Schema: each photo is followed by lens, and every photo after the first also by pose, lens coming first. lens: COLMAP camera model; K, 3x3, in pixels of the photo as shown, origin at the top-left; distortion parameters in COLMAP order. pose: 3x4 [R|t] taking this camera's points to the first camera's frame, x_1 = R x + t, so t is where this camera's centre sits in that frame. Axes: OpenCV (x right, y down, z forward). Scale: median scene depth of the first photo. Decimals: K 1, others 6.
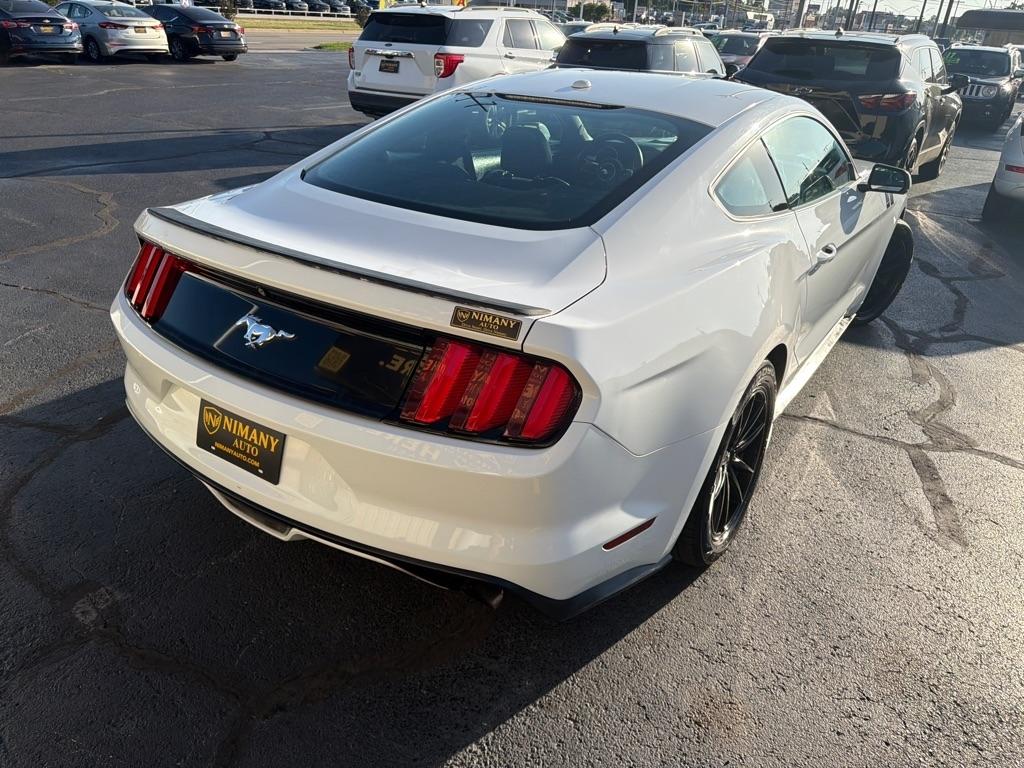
lens RADIAL K [[721.6, 0, 512.0], [0, 721.6, 384.0], [0, 0, 1]] dist [-0.002760, -0.006685]
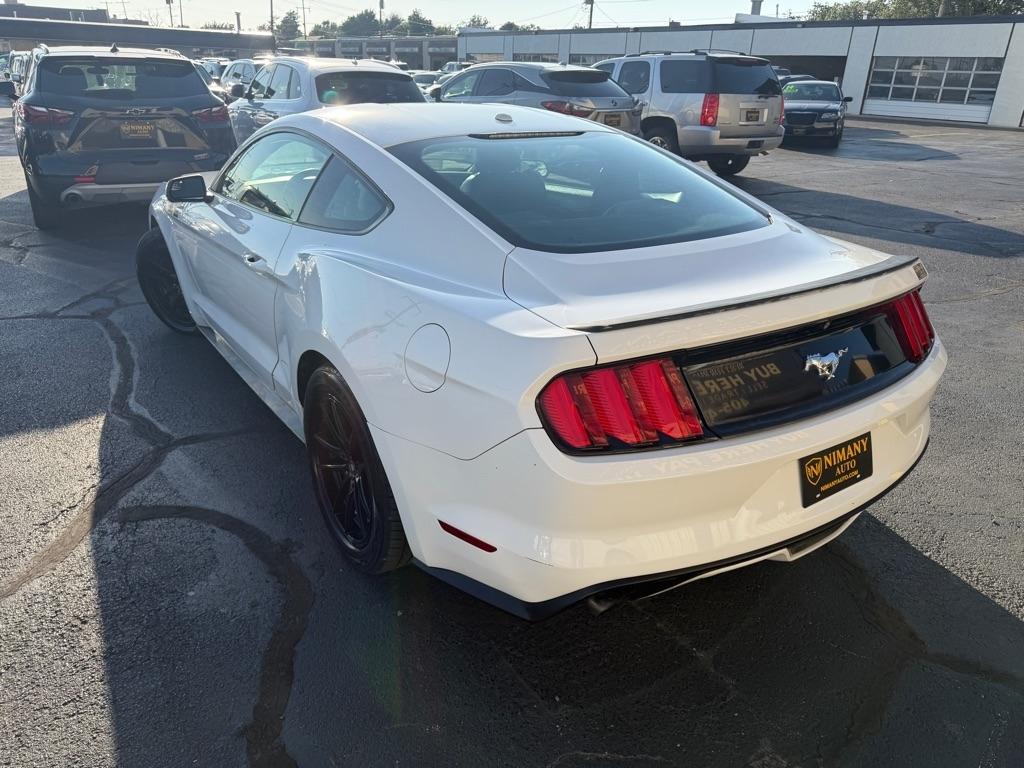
lens RADIAL K [[721.6, 0, 512.0], [0, 721.6, 384.0], [0, 0, 1]] dist [-0.002760, -0.006685]
pose [[0.372194, -0.389427, 0.842507, -1.028046], [0.394340, 0.888070, 0.236280, -0.344451], [-0.840219, 0.244292, 0.484100, 0.630652]]
